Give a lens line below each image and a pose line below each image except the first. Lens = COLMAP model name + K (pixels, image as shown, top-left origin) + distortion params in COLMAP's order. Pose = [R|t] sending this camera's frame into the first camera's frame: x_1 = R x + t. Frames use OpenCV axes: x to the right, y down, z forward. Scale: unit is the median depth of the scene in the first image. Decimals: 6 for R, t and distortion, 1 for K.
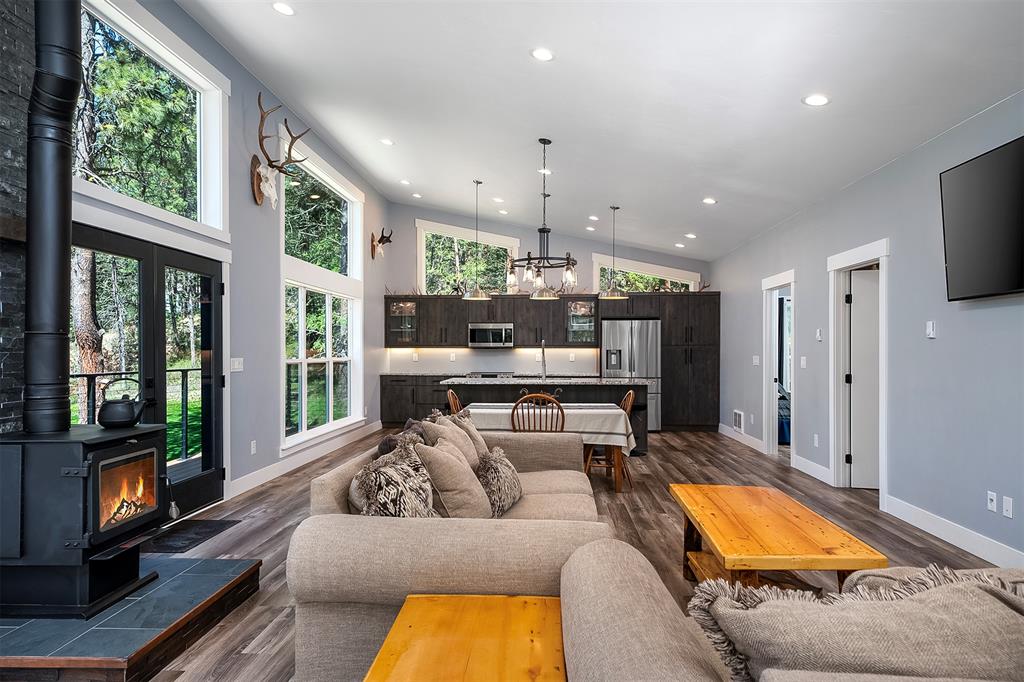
lens RADIAL K [[636.5, 0, 510.6], [0, 636.5, 353.3], [0, 0, 1]] dist [0.029790, 0.000039]
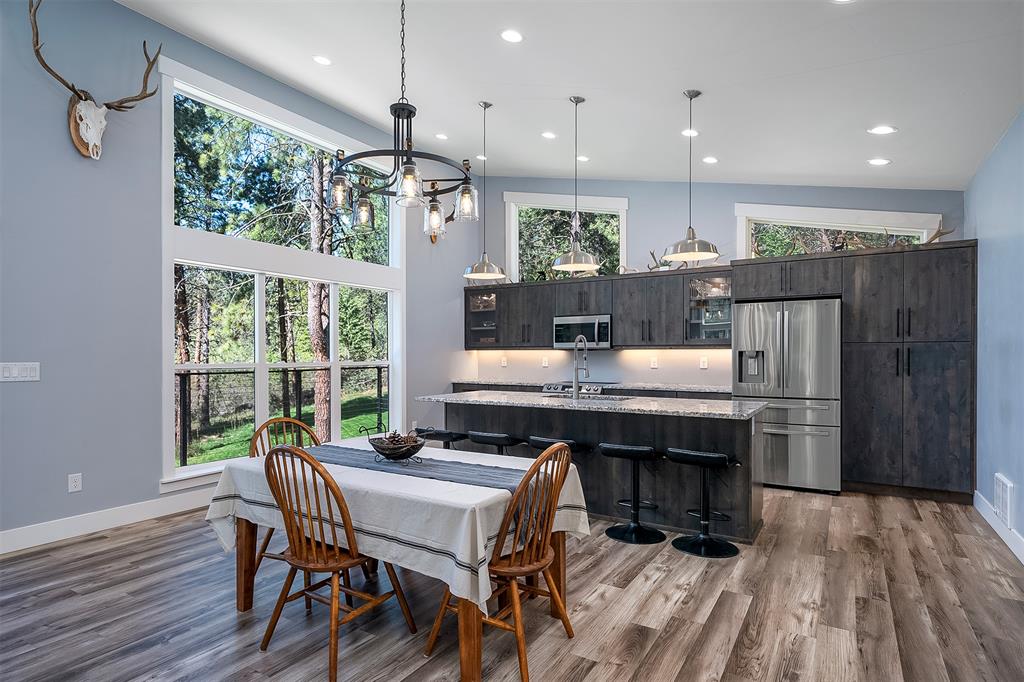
lens RADIAL K [[558.3, 0, 491.4], [0, 558.3, 357.9], [0, 0, 1]] dist [0.001023, 0.000778]
pose [[0.871642, 0.001289, -0.490141, 0.304330], [-0.000277, 0.999998, 0.002137, 0.000353], [0.490143, -0.001727, 0.871640, 0.598529]]
